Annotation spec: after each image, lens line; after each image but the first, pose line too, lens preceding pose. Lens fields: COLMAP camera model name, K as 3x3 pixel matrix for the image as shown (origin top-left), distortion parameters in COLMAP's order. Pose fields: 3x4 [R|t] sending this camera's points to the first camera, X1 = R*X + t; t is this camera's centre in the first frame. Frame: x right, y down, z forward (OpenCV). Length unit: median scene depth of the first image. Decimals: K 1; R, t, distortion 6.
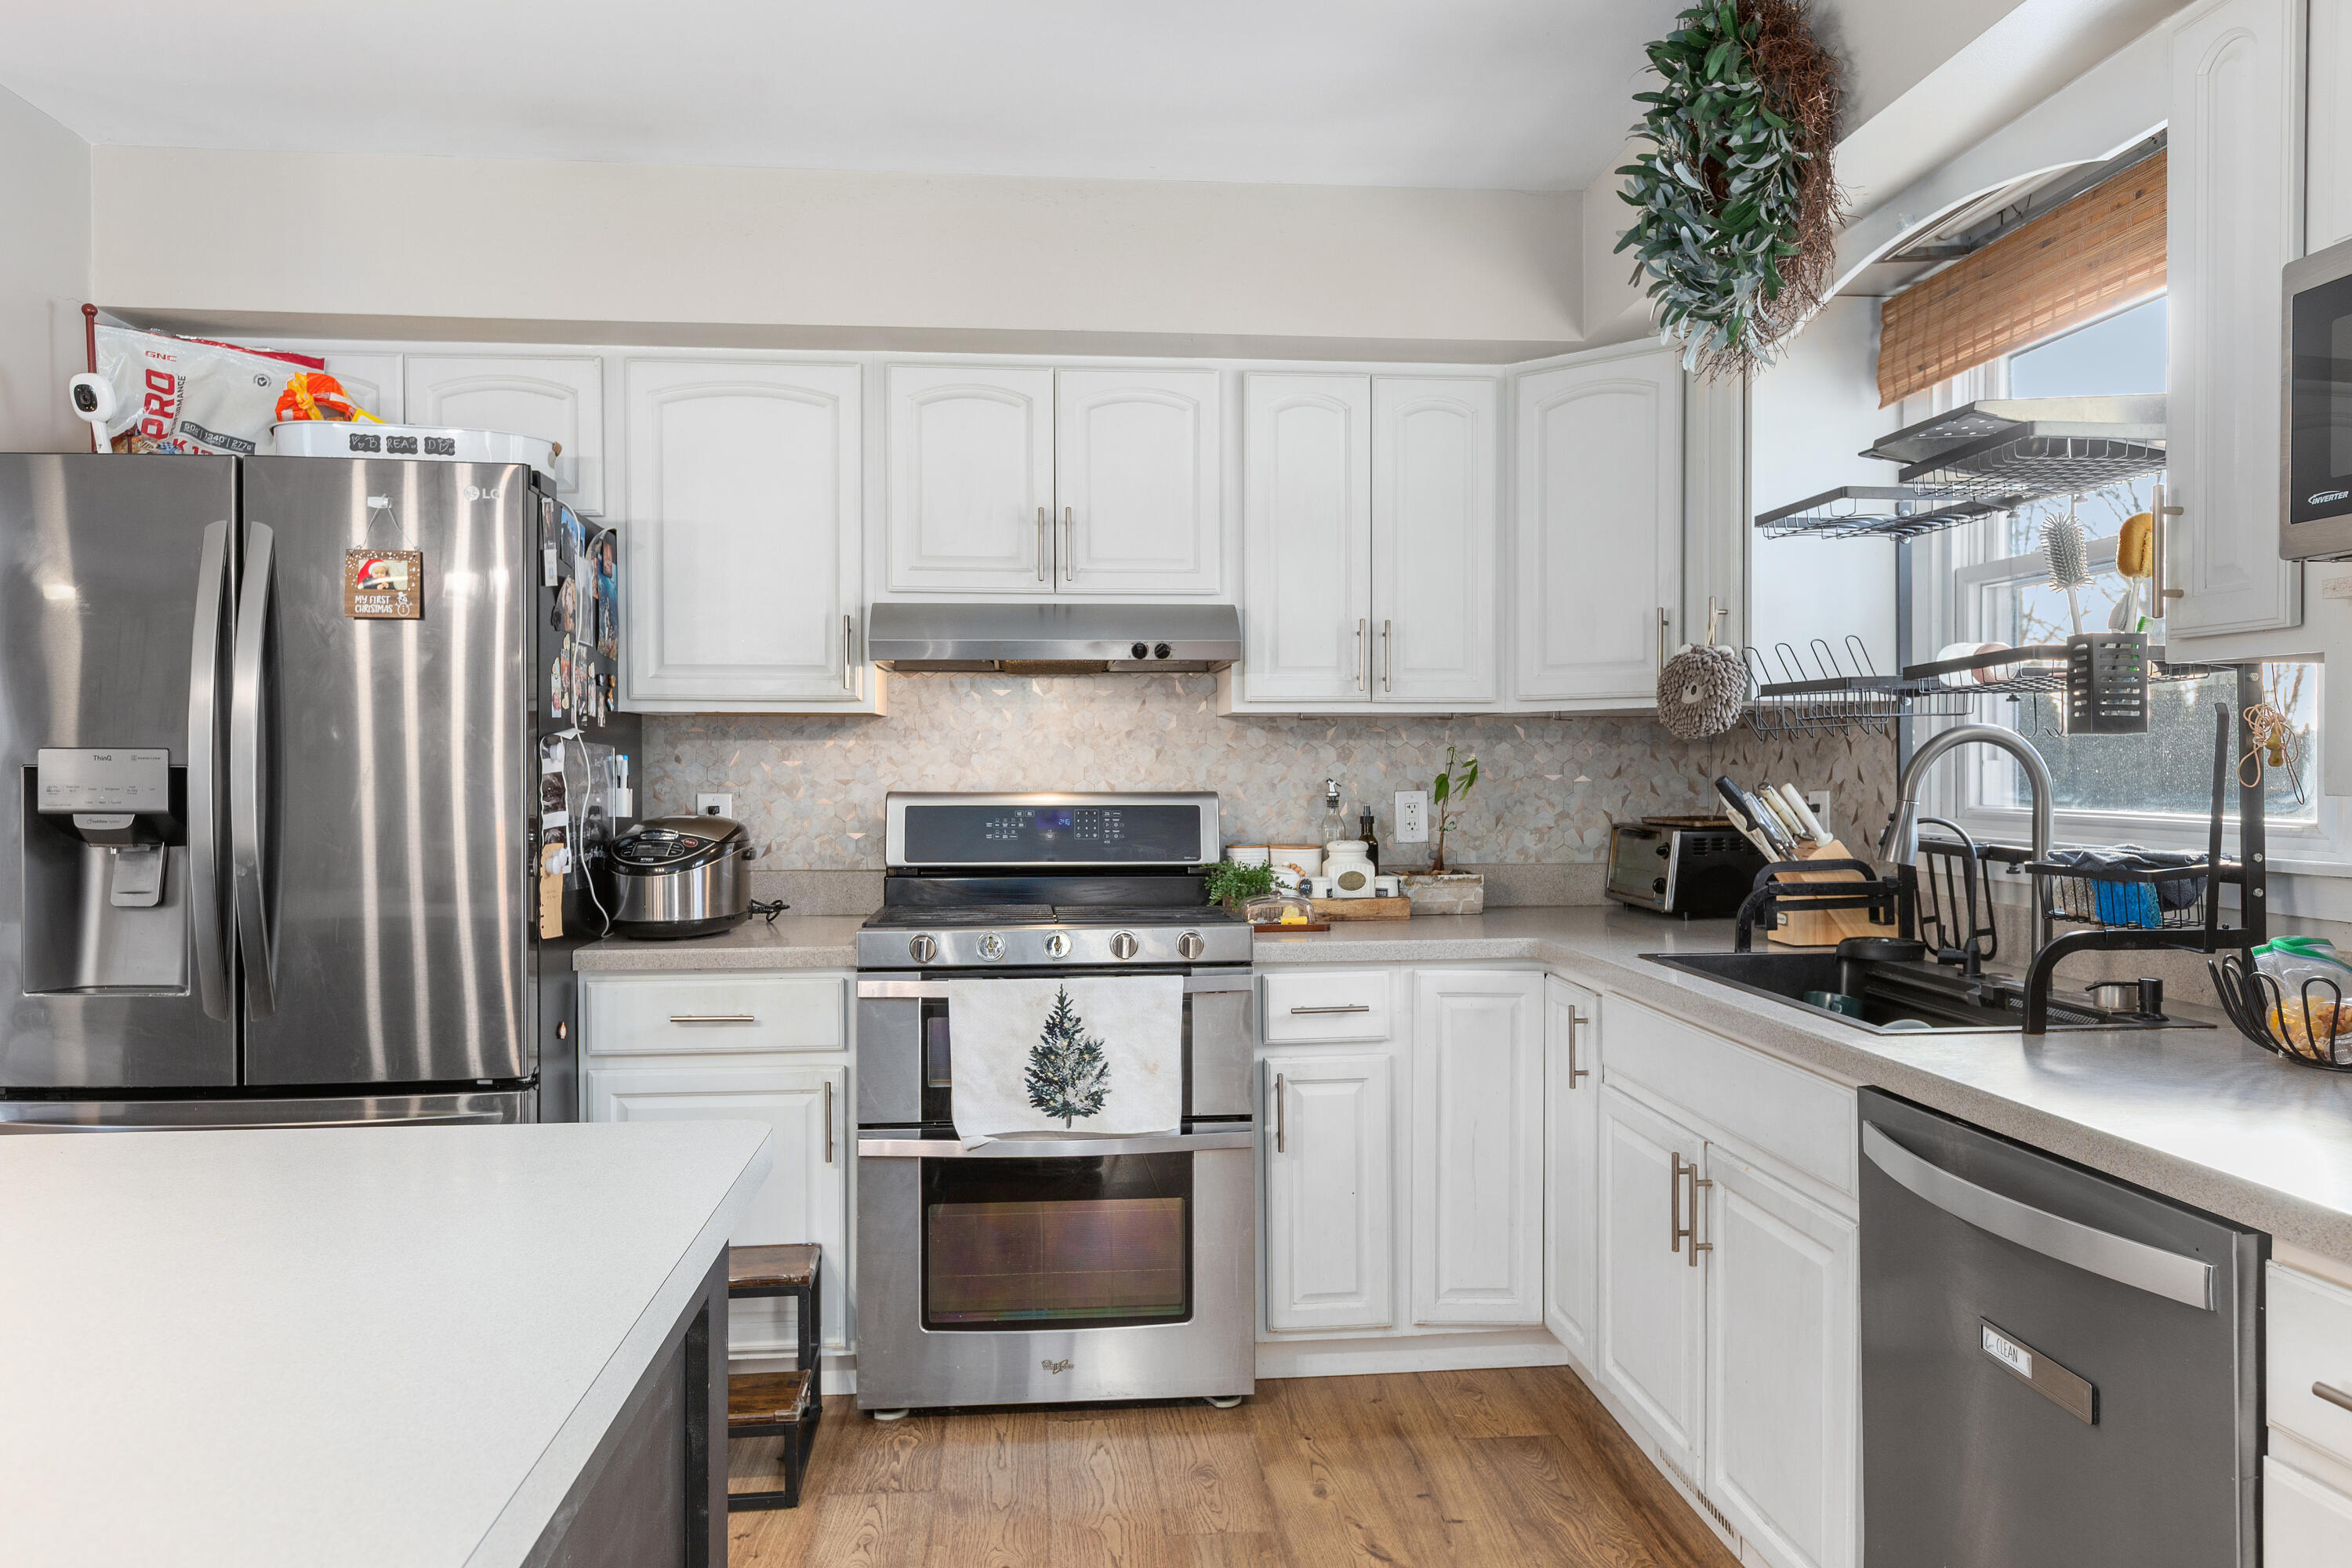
lens RADIAL K [[1551.4, 0, 1176.0], [0, 1551.4, 784.0], [0, 0, 1]] dist [-0.000738, -0.003445]
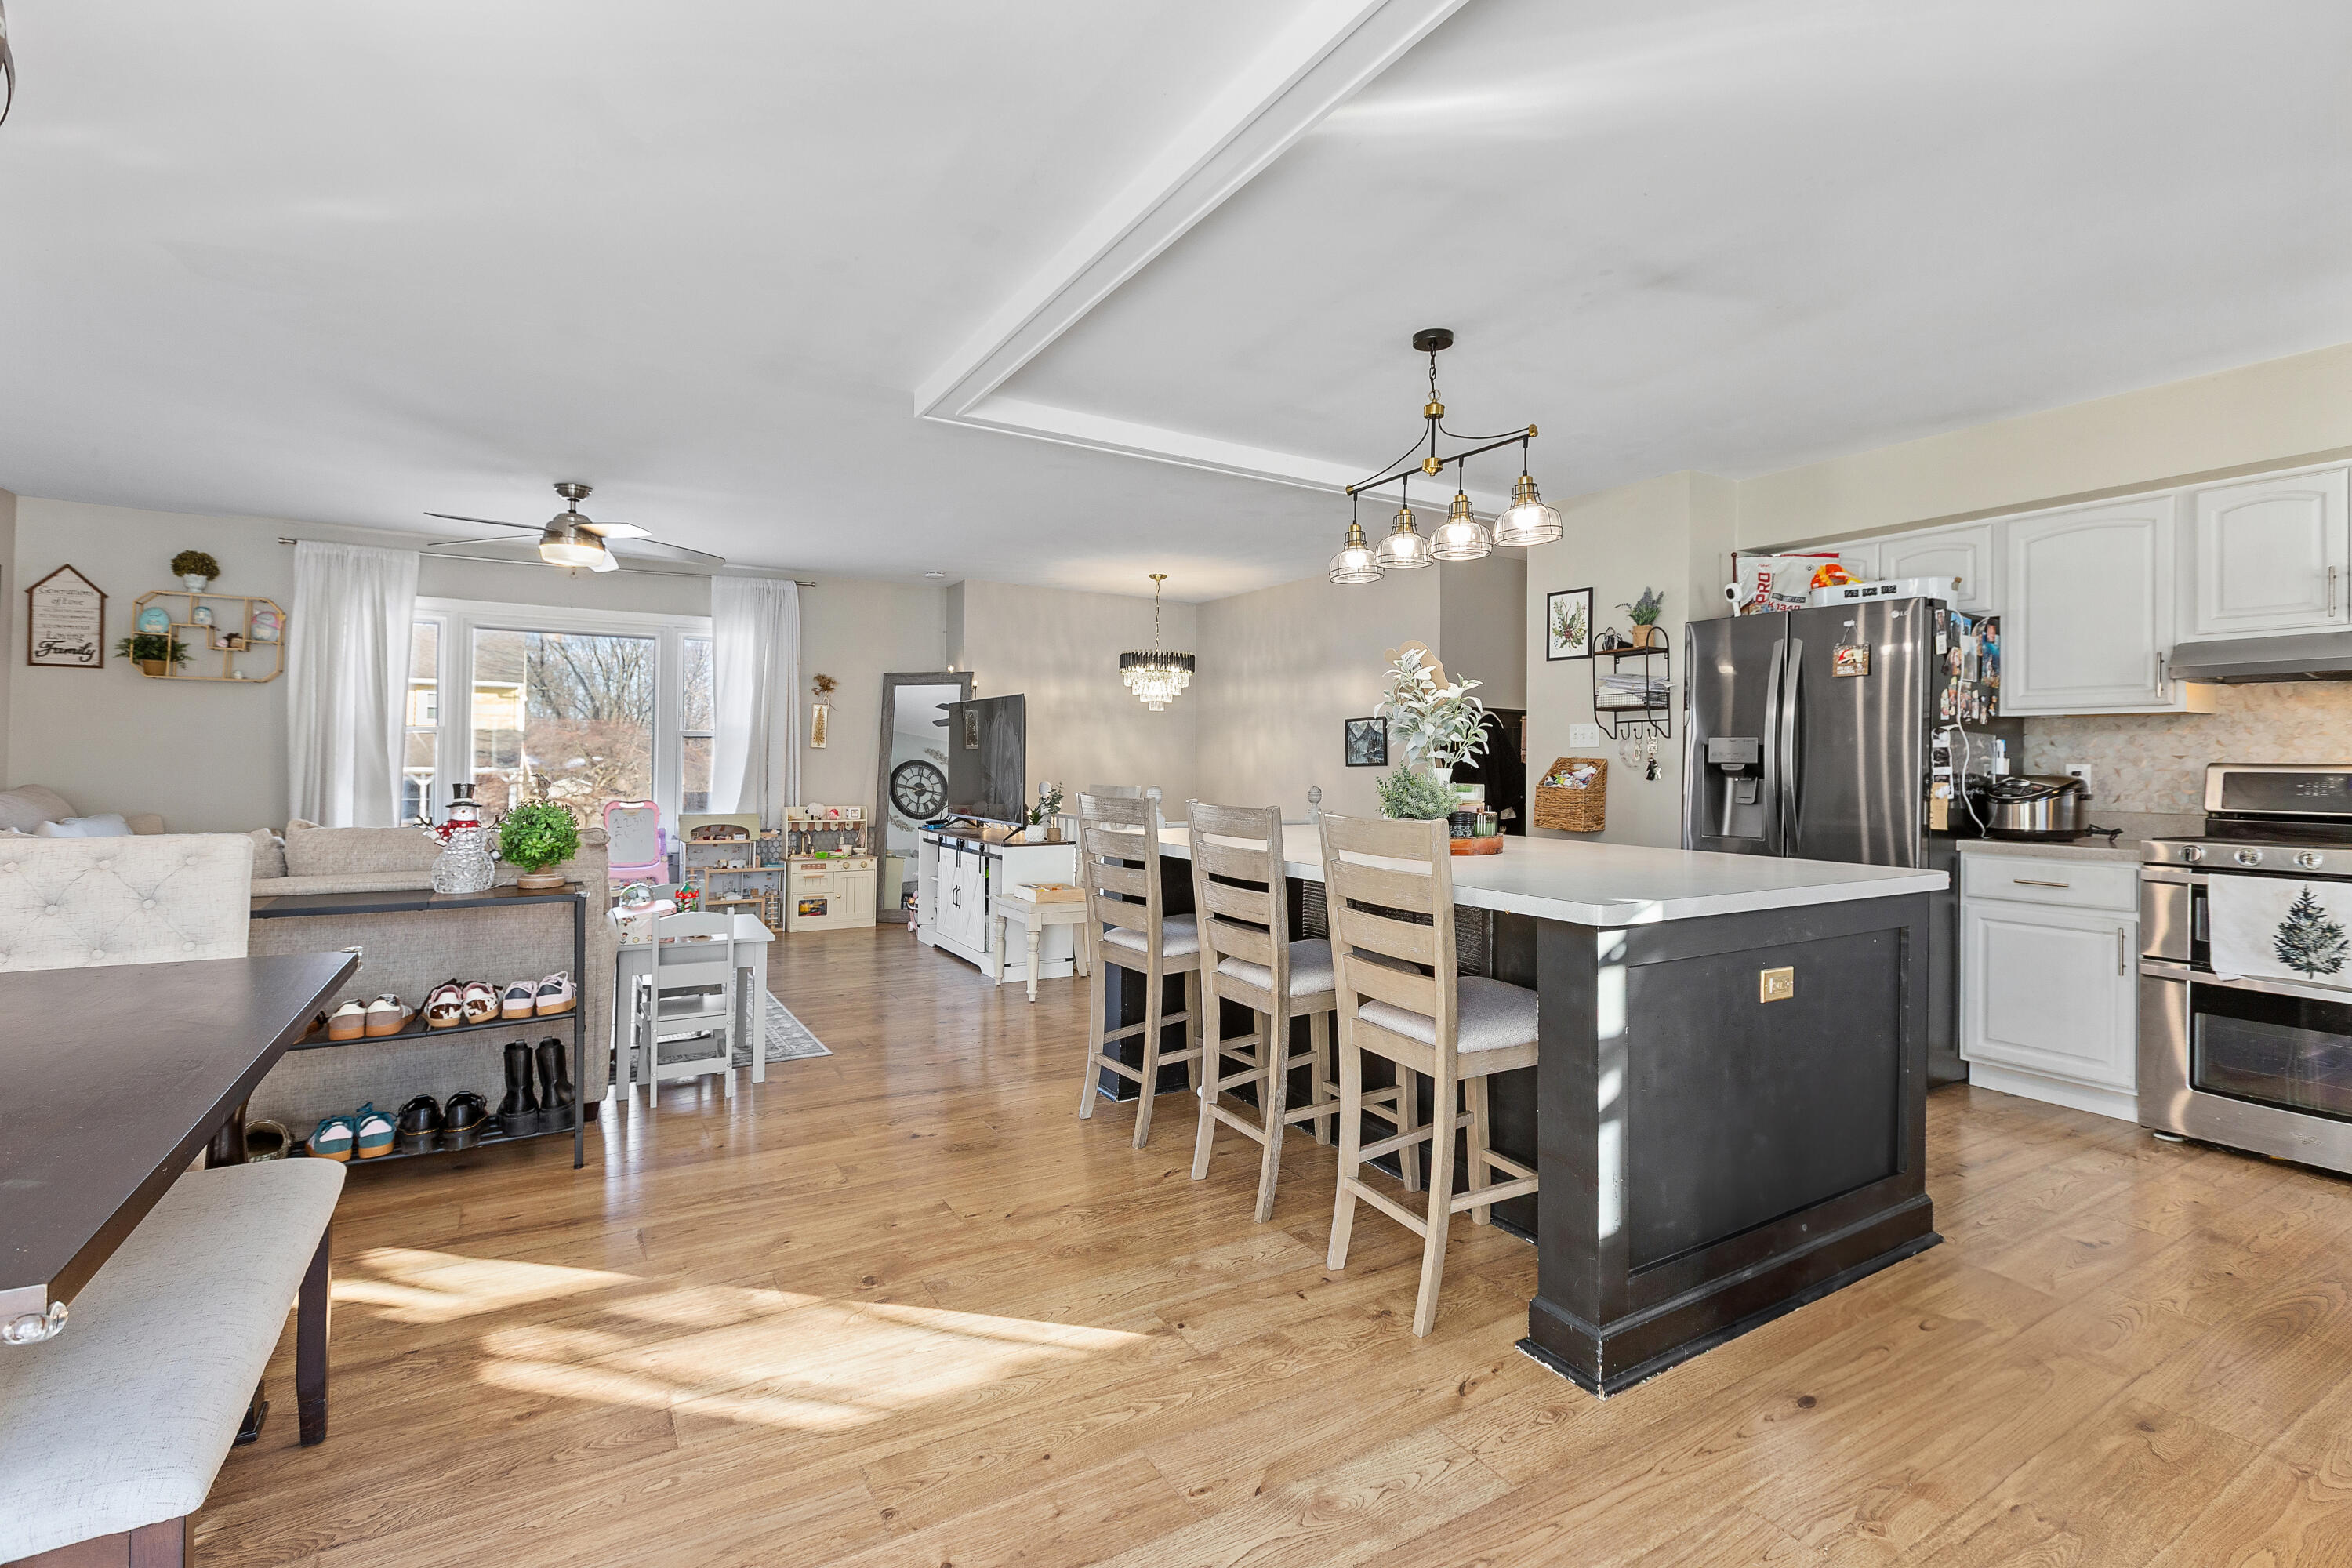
lens RADIAL K [[1062.4, 0, 1167.0], [0, 1062.4, 758.4], [0, 0, 1]] dist [0.001597, -0.000132]
pose [[0.423672, 0.003403, -0.905809, 0.391135], [-0.022718, 0.999718, -0.006870, 0.037069], [0.905531, 0.023489, 0.423630, -0.452457]]
